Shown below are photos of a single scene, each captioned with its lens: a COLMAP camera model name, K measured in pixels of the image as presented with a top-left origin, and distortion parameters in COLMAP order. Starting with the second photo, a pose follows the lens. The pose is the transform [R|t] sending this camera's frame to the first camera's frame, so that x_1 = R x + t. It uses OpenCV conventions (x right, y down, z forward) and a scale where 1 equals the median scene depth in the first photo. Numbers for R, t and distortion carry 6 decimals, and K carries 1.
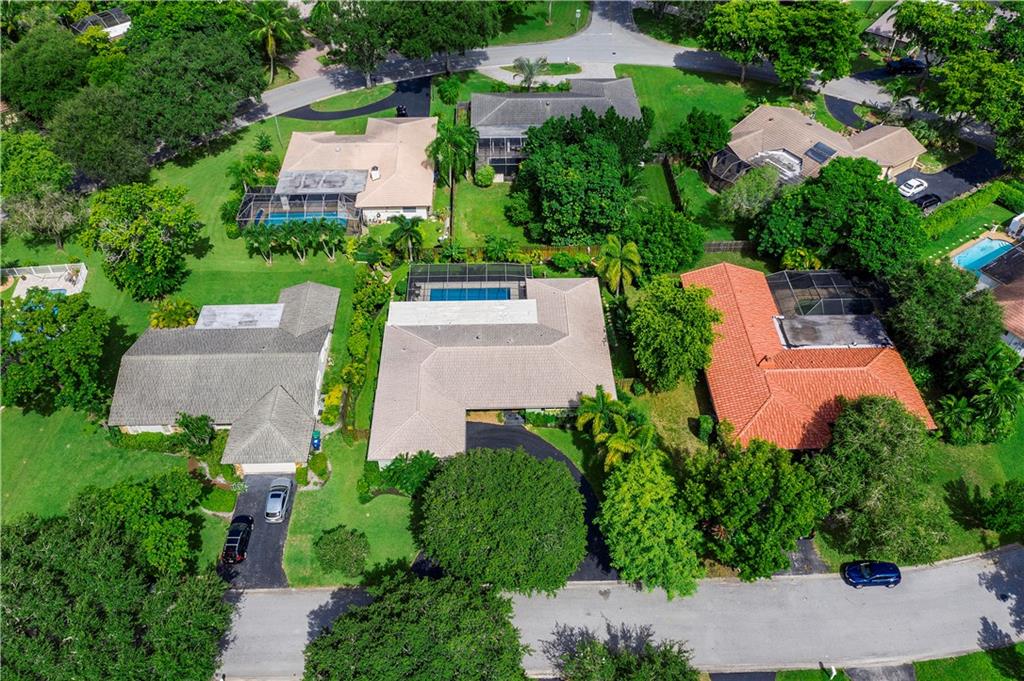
lens RADIAL K [[807.5, 0, 511.4], [0, 807.5, 340.7], [0, 0, 1]] dist [-0.017024, -0.003231]
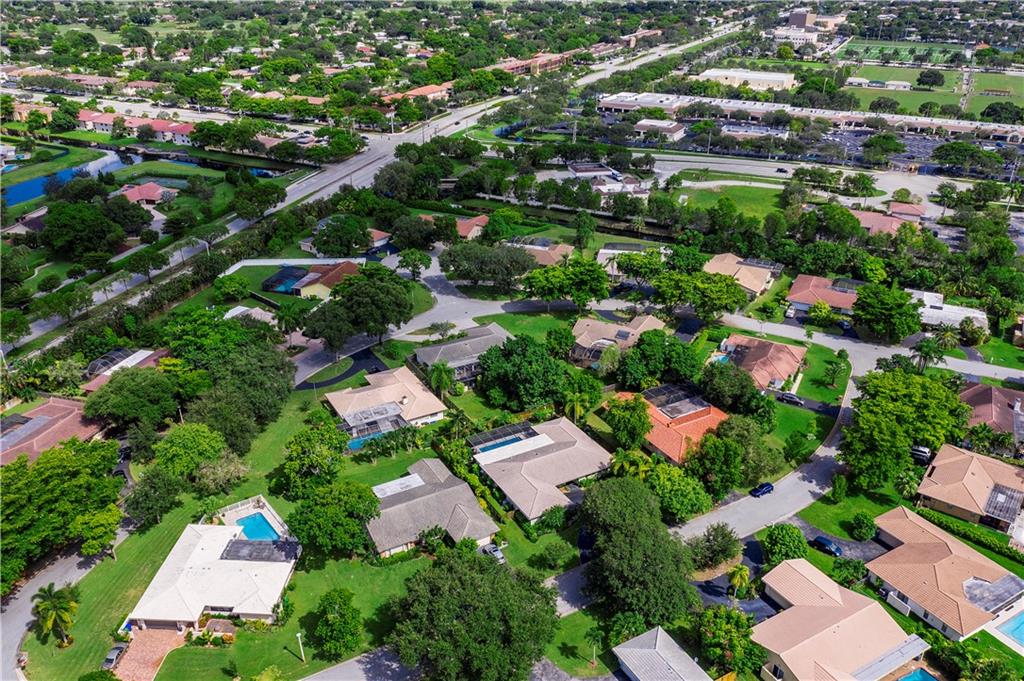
lens RADIAL K [[807.5, 0, 512.2], [0, 807.5, 340.1], [0, 0, 1]] dist [-0.017024, -0.003231]
pose [[0.876925, -0.198899, 0.437540, -0.693875], [0.328930, 0.912125, -0.244609, 0.156510], [-0.350439, 0.358424, 0.865289, -0.544124]]
